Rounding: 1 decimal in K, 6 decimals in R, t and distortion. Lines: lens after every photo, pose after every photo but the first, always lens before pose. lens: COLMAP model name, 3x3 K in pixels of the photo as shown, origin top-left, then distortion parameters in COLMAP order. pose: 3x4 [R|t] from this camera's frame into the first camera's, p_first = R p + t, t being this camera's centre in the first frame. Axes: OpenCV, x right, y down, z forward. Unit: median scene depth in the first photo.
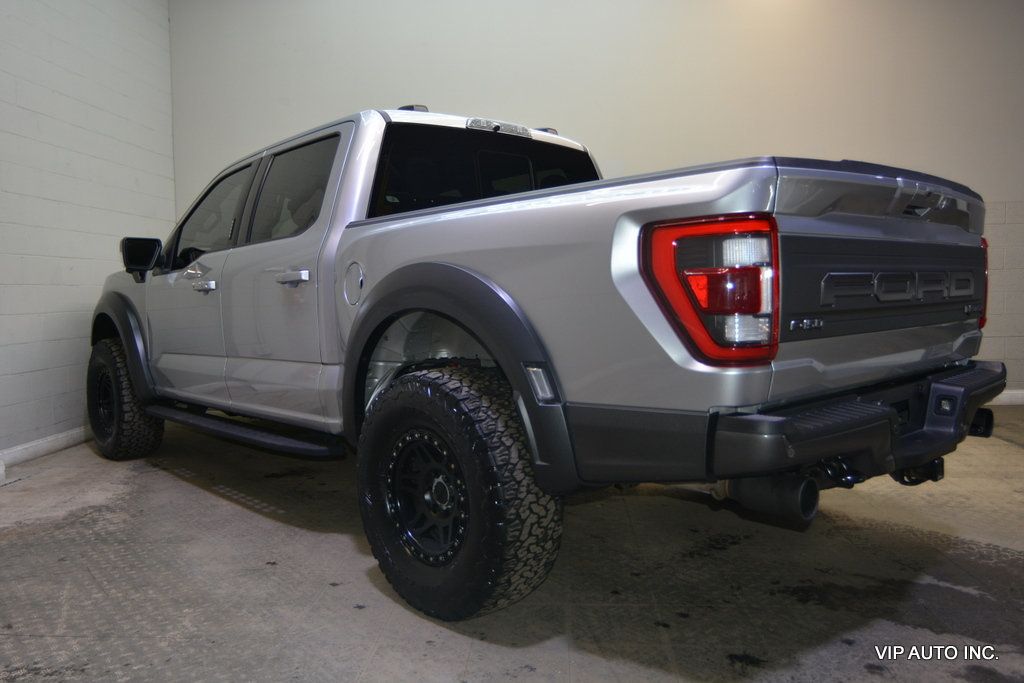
lens RADIAL K [[769.8, 0, 501.5], [0, 769.8, 323.2], [0, 0, 1]] dist [-0.021520, 0.017766]
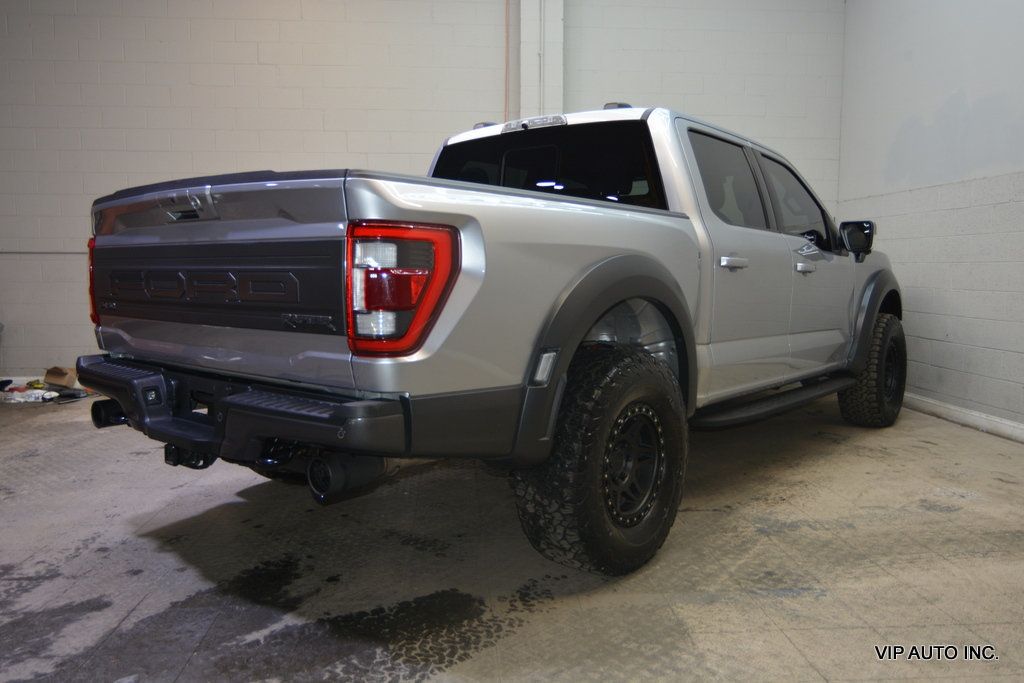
lens RADIAL K [[769.8, 0, 515.9], [0, 769.8, 340.4], [0, 0, 1]] dist [-0.021520, 0.017766]
pose [[0.159596, 0.111965, -0.980812, 1.457589], [-0.050624, 0.993168, 0.105138, -0.094487], [0.985883, 0.032873, 0.164174, 1.118503]]
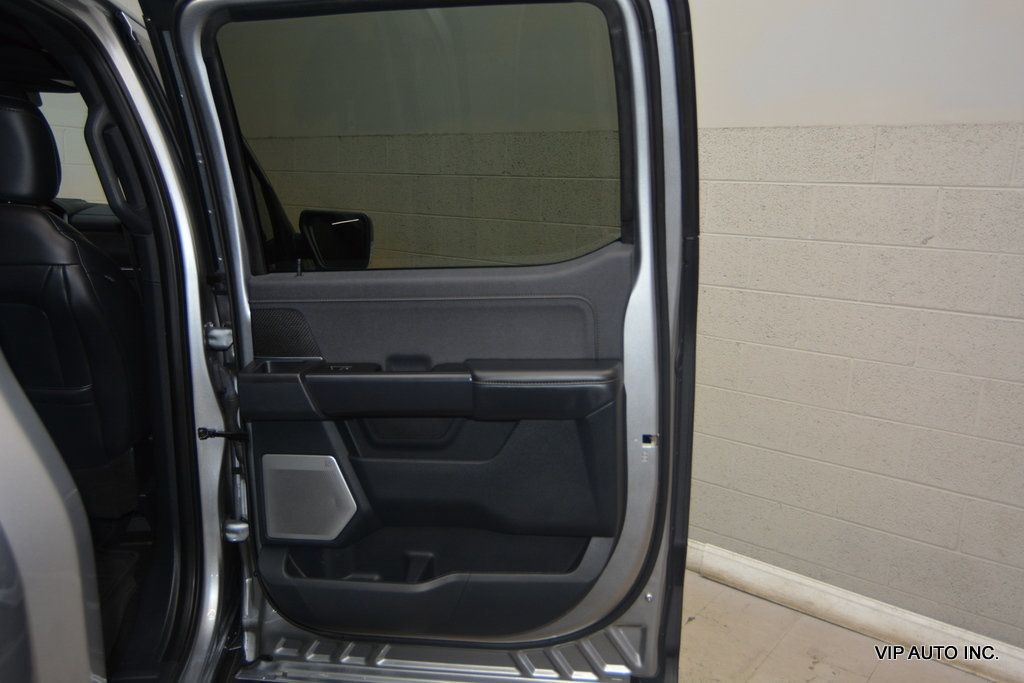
lens RADIAL K [[769.8, 0, 505.9], [0, 769.8, 331.4], [0, 0, 1]] dist [-0.021520, 0.017766]
pose [[0.828810, 0.145491, -0.540283, 0.491334], [-0.070524, 0.985065, 0.157078, -0.240402], [0.555067, -0.092085, 0.826692, 1.528739]]
